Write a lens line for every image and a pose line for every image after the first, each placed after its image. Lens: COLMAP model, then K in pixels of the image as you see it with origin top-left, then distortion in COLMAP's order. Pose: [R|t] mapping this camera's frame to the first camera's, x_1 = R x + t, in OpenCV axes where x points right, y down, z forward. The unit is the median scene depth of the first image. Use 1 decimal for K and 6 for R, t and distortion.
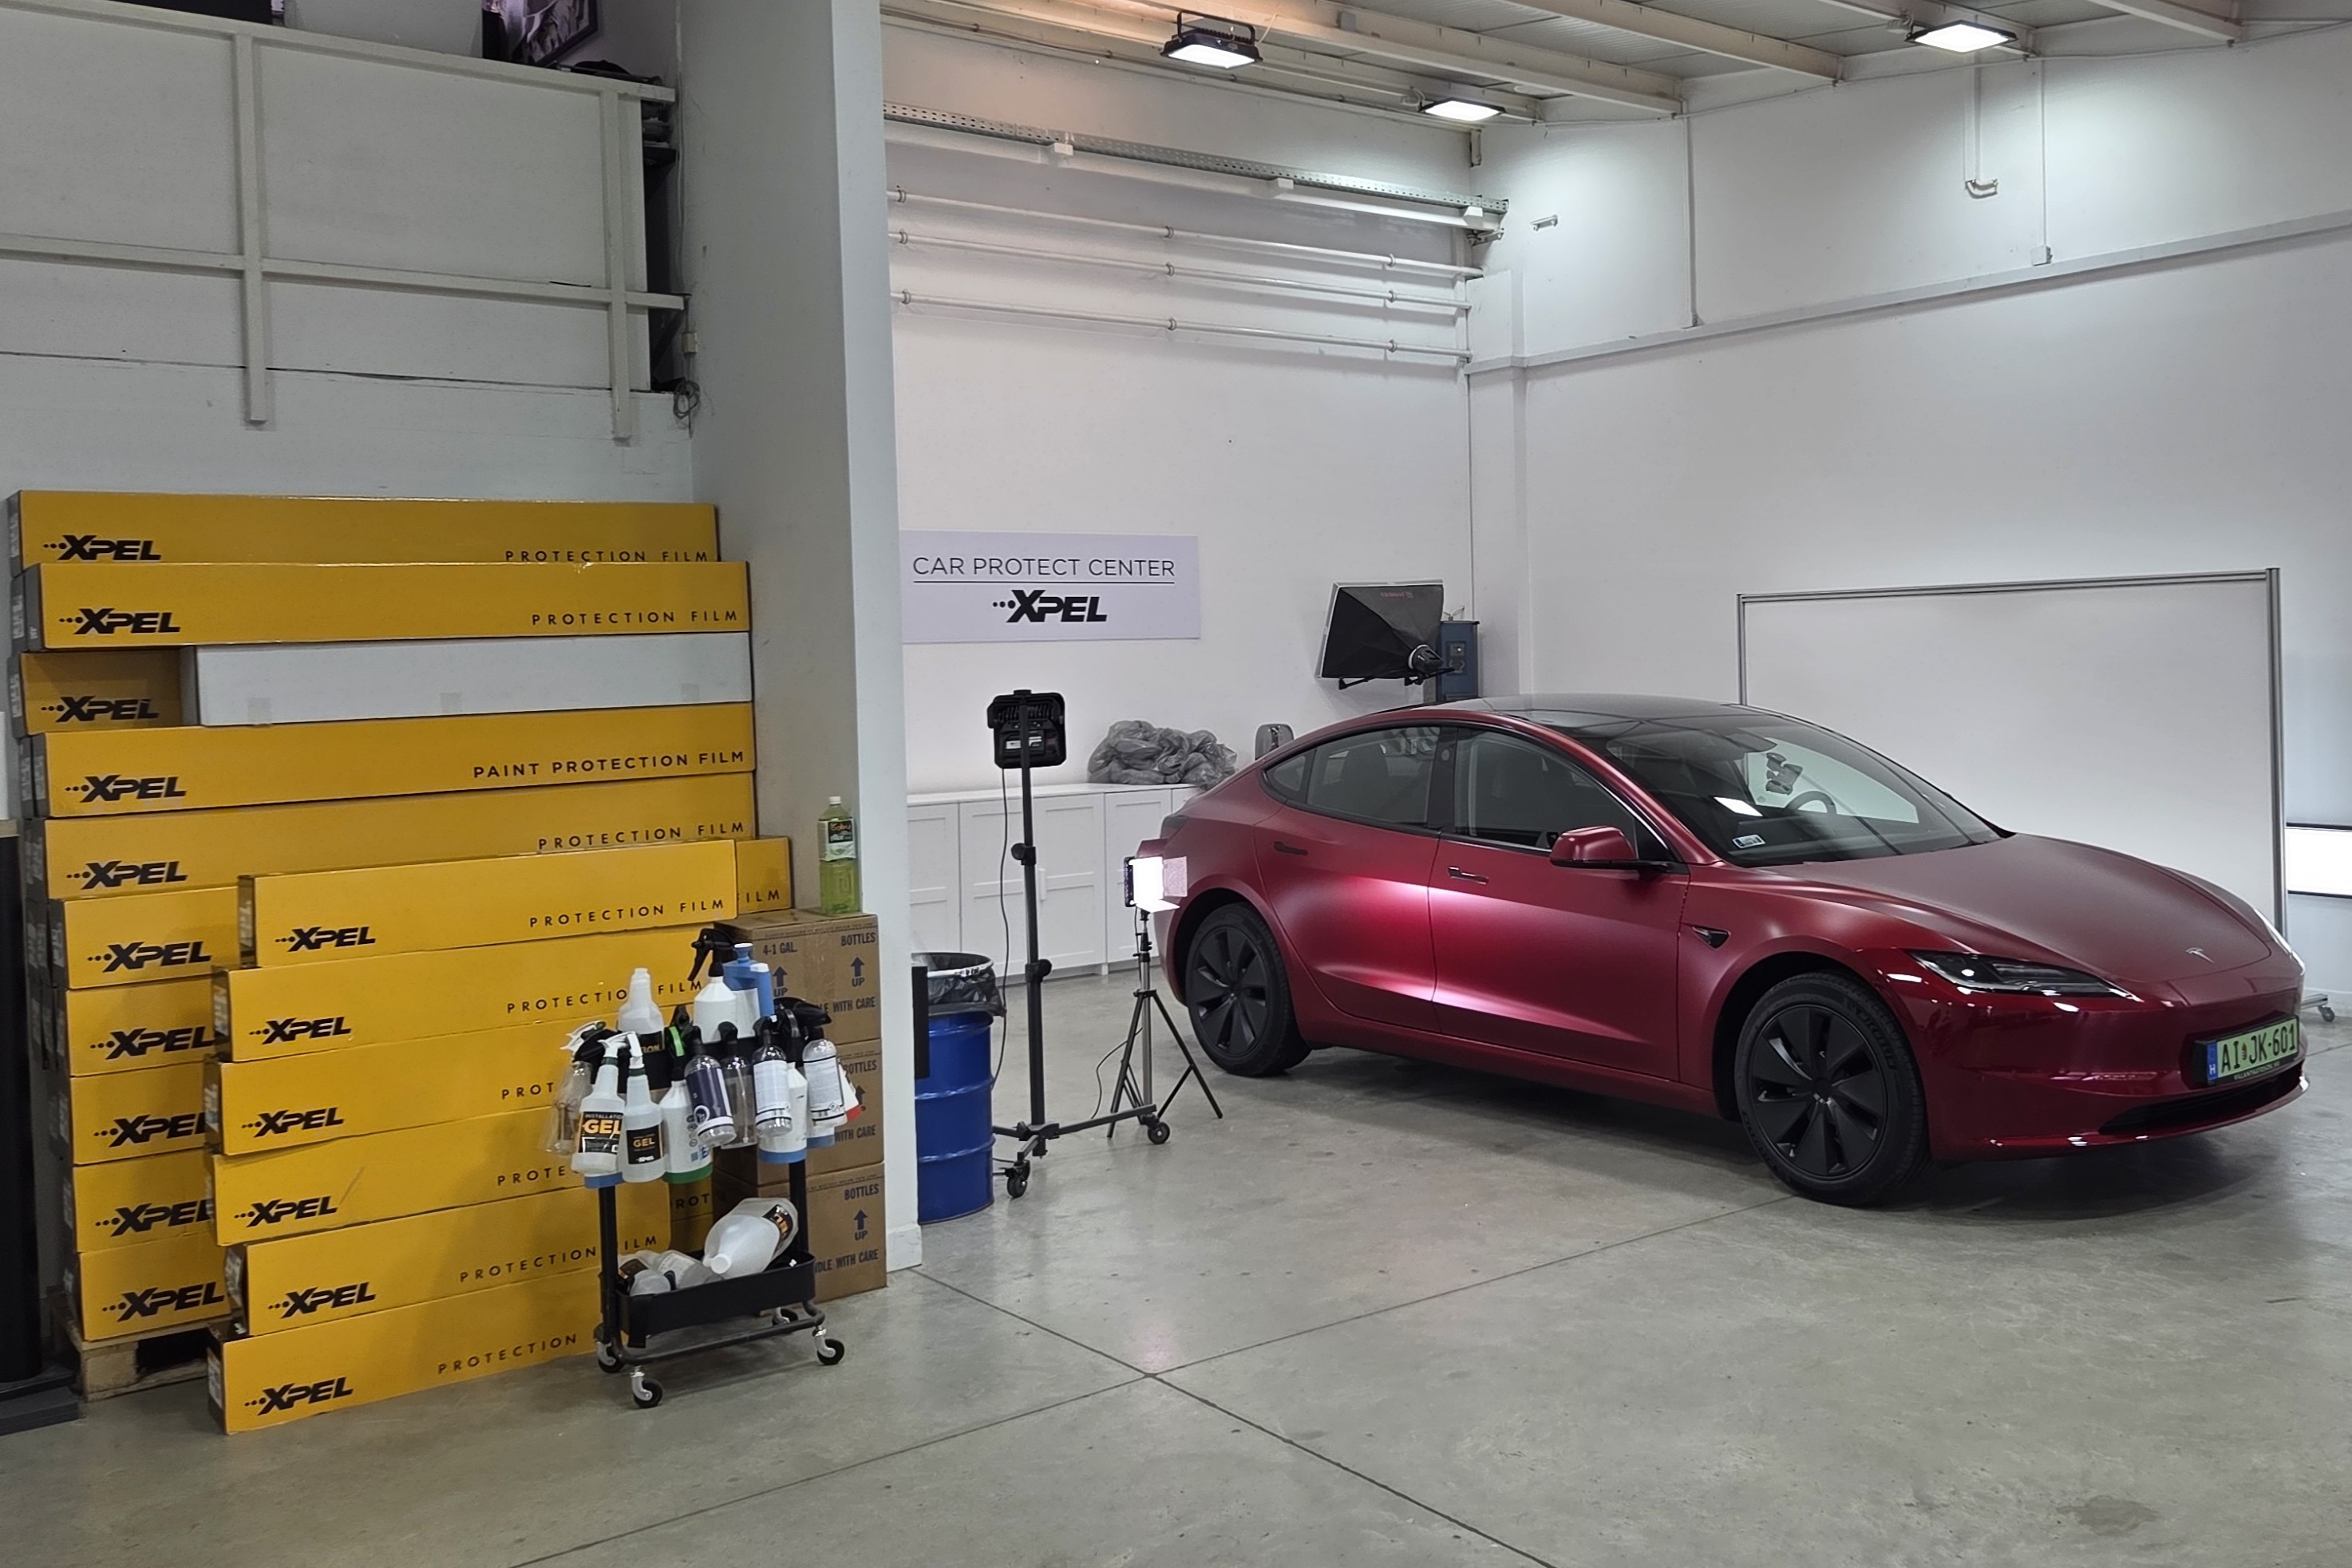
lens RADIAL K [[1934.7, 0, 1170.1], [0, 1934.7, 767.4], [0, 0, 1]] dist [0.054126, -0.048787]
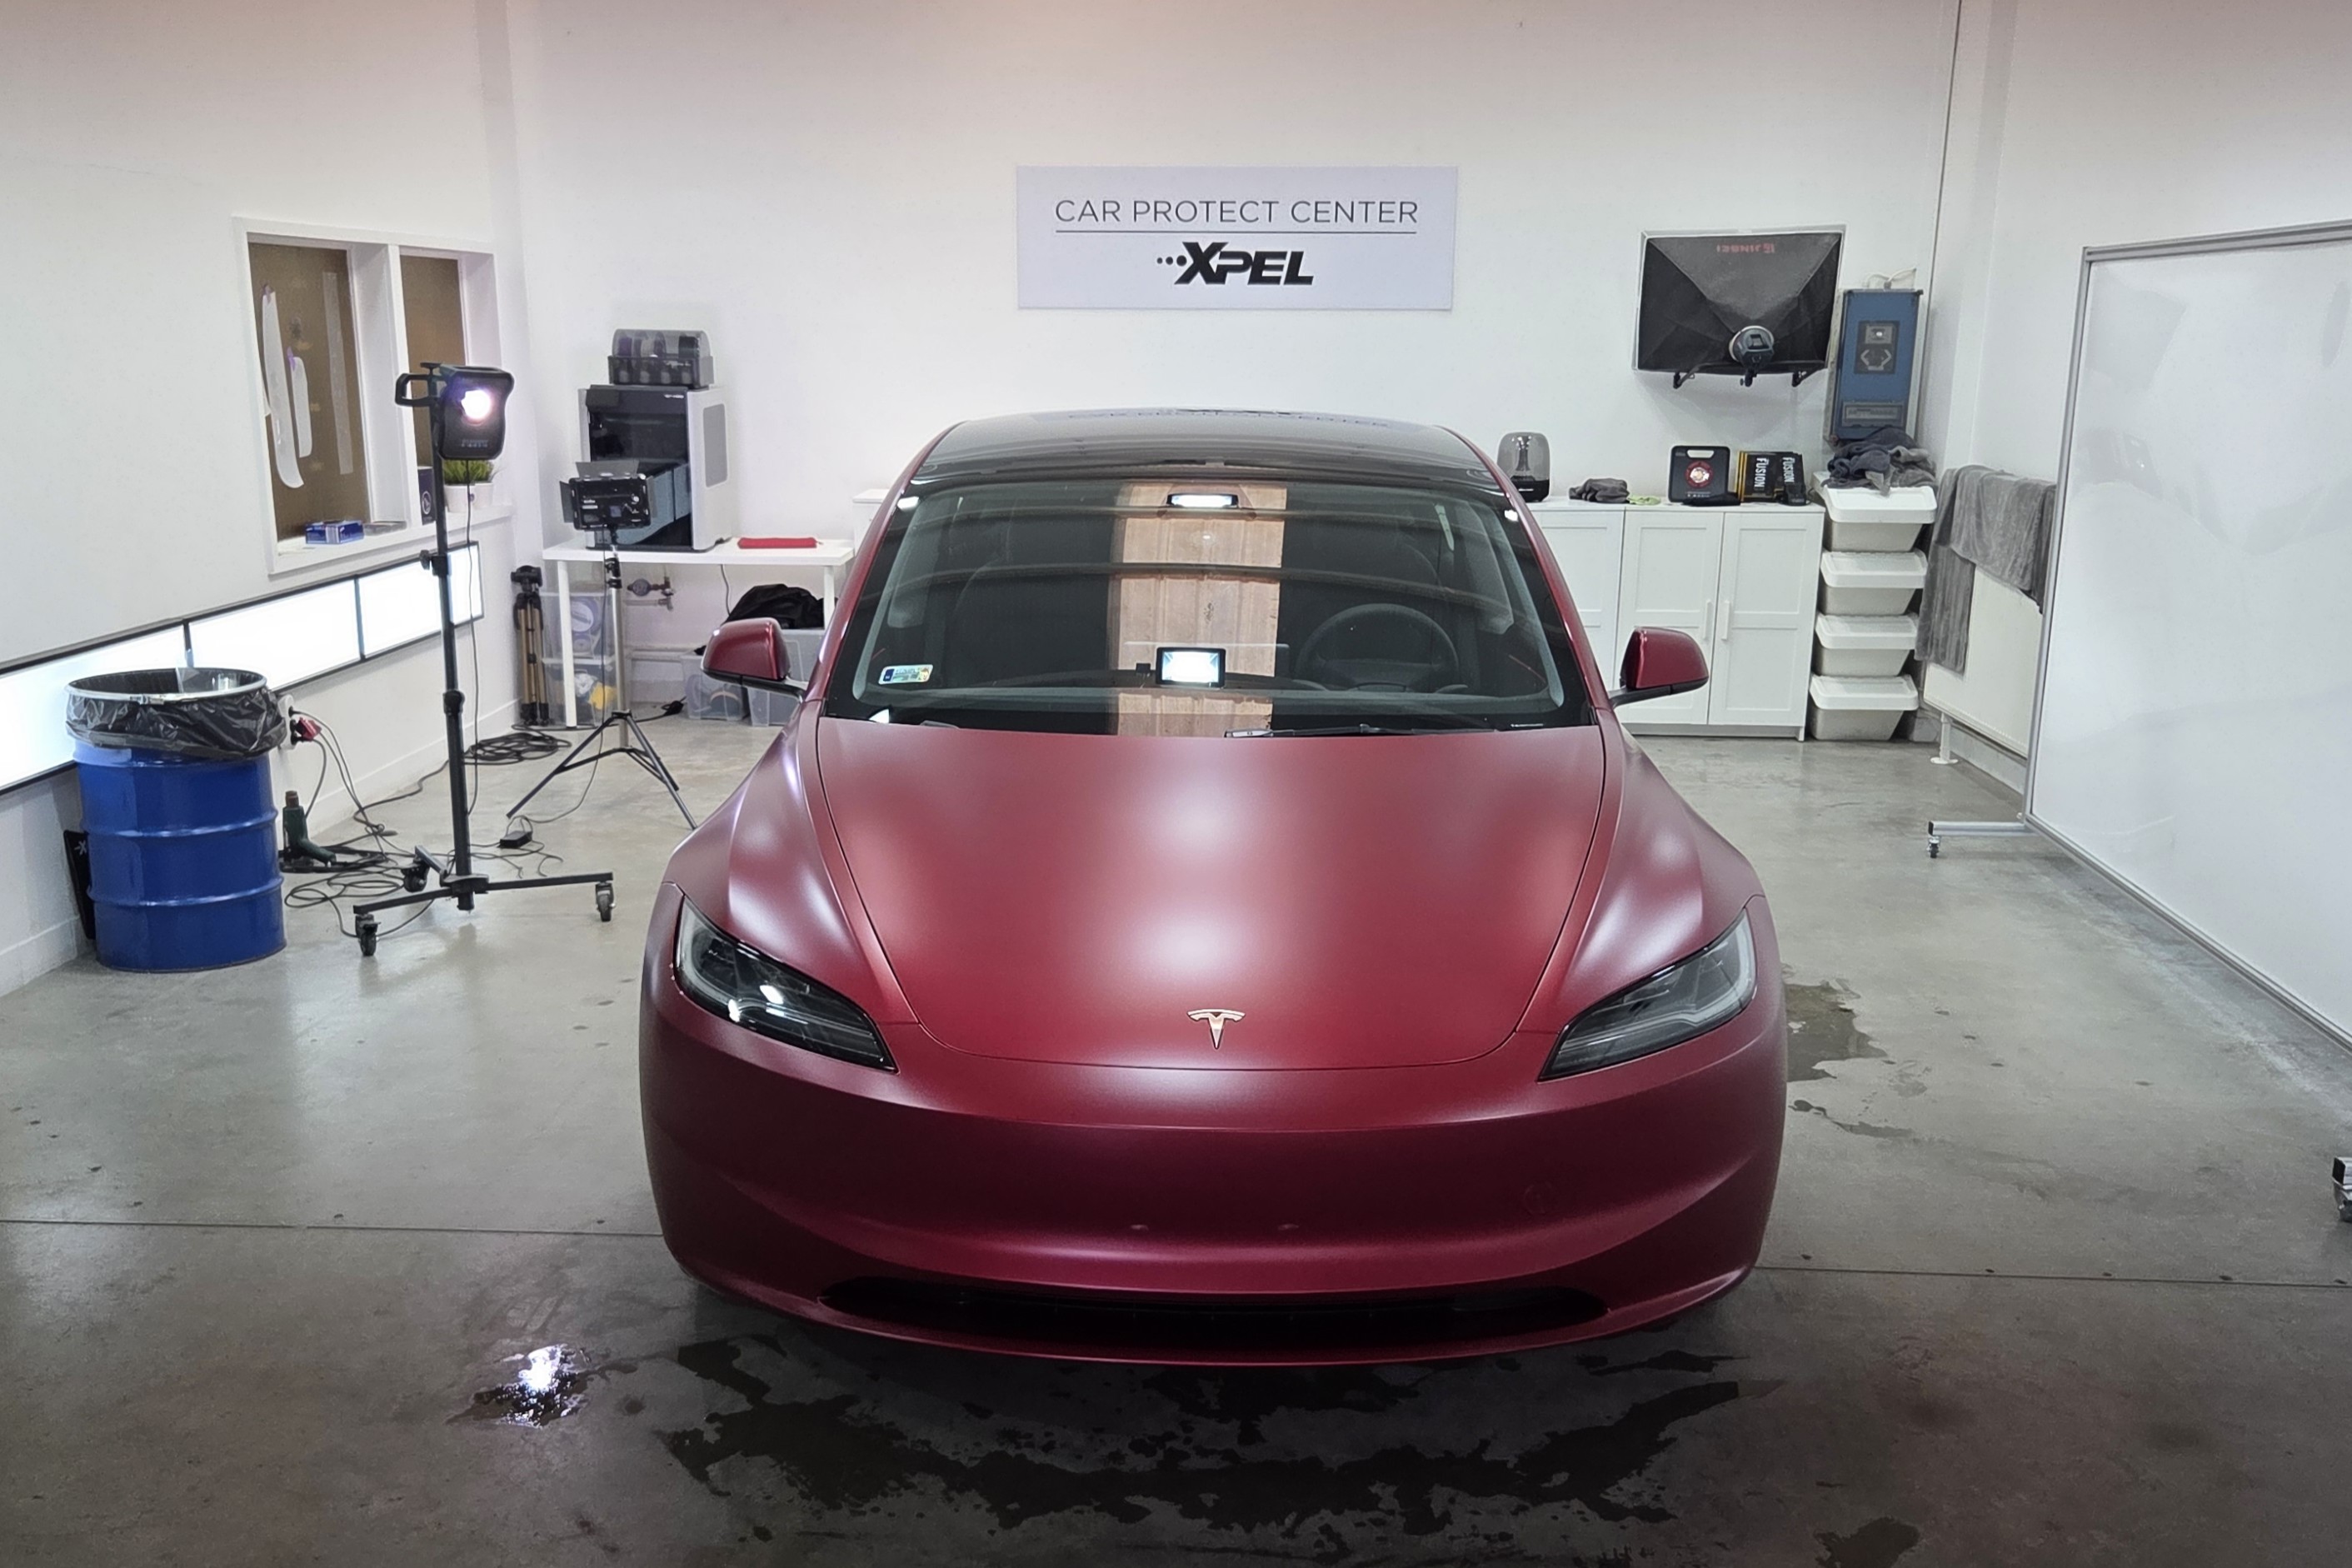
lens RADIAL K [[1934.9, 0, 1181.6], [0, 1934.9, 801.1], [0, 0, 1]] dist [0.054126, -0.048787]
pose [[0.787898, 0.171367, -0.591482, 0.741733], [-0.059861, 0.977264, 0.203399, -0.049513], [0.612890, -0.124851, 0.780242, 0.585983]]
